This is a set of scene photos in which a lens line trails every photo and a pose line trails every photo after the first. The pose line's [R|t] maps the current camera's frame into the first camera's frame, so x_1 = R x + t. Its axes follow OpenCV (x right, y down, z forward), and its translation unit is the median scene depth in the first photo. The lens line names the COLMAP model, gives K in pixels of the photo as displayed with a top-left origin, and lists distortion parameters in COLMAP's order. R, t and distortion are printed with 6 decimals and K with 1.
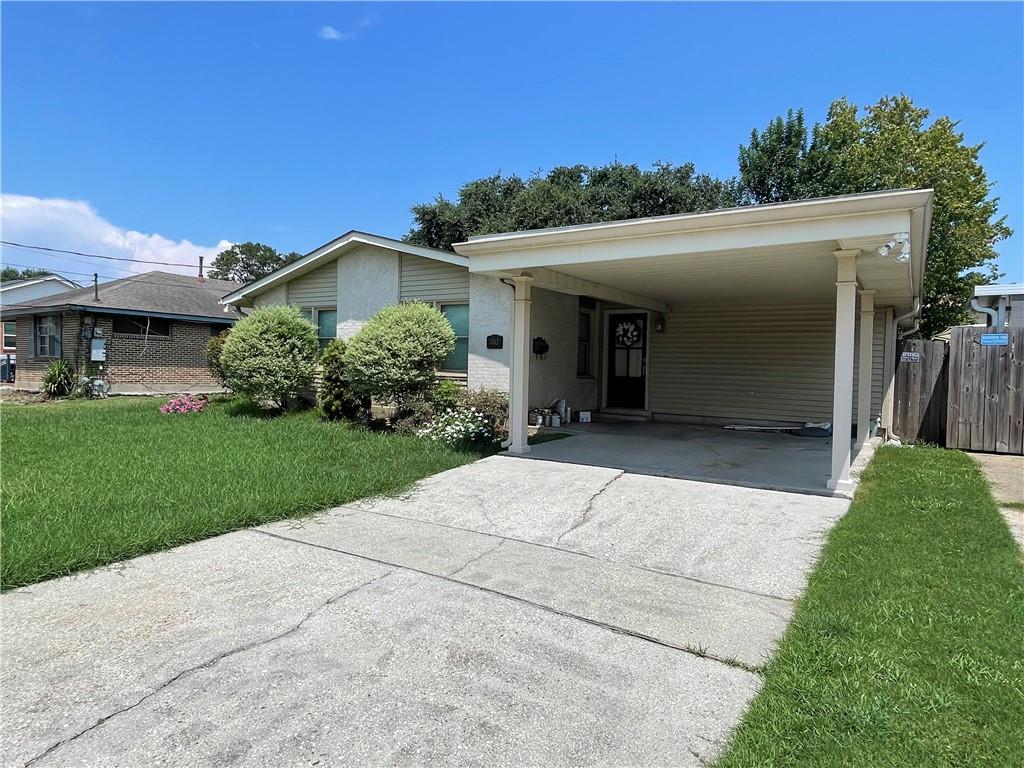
lens RADIAL K [[610.5, 0, 512.0], [0, 610.5, 384.0], [0, 0, 1]] dist [0.004893, -0.014314]
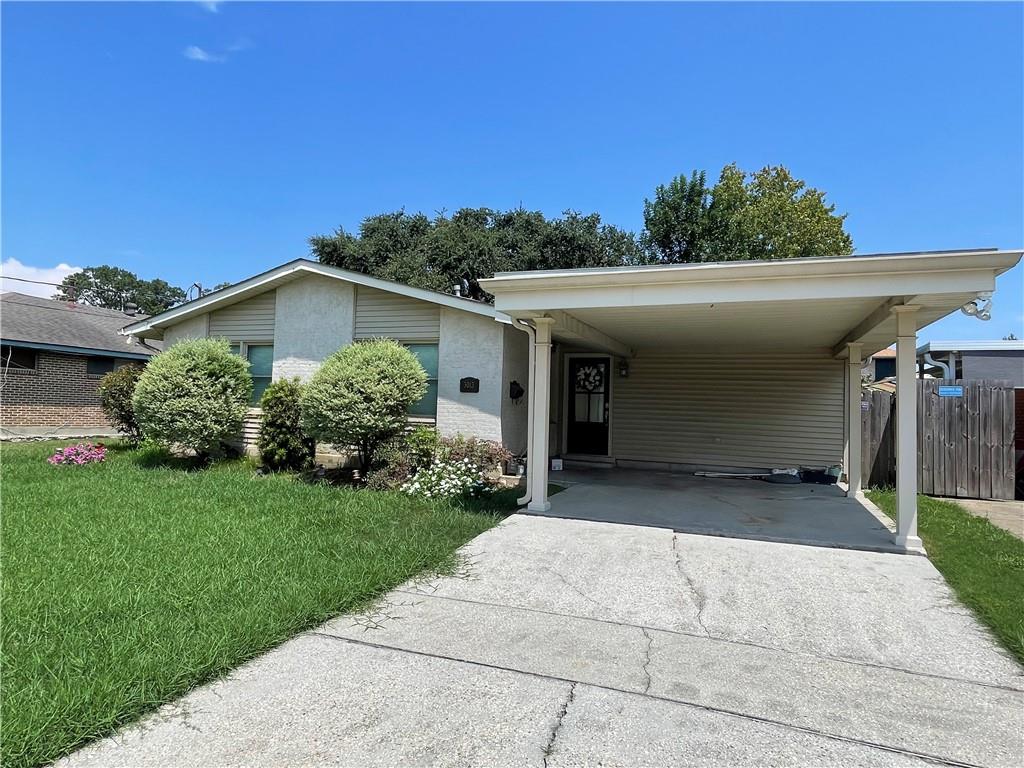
lens RADIAL K [[610.5, 0, 512.0], [0, 610.5, 384.0], [0, 0, 1]] dist [0.004893, -0.014314]
pose [[0.979935, 0.015904, 0.198682, -0.143201], [-0.003193, 0.997936, -0.064136, -0.011032], [-0.199292, 0.062215, 0.977963, 0.075631]]
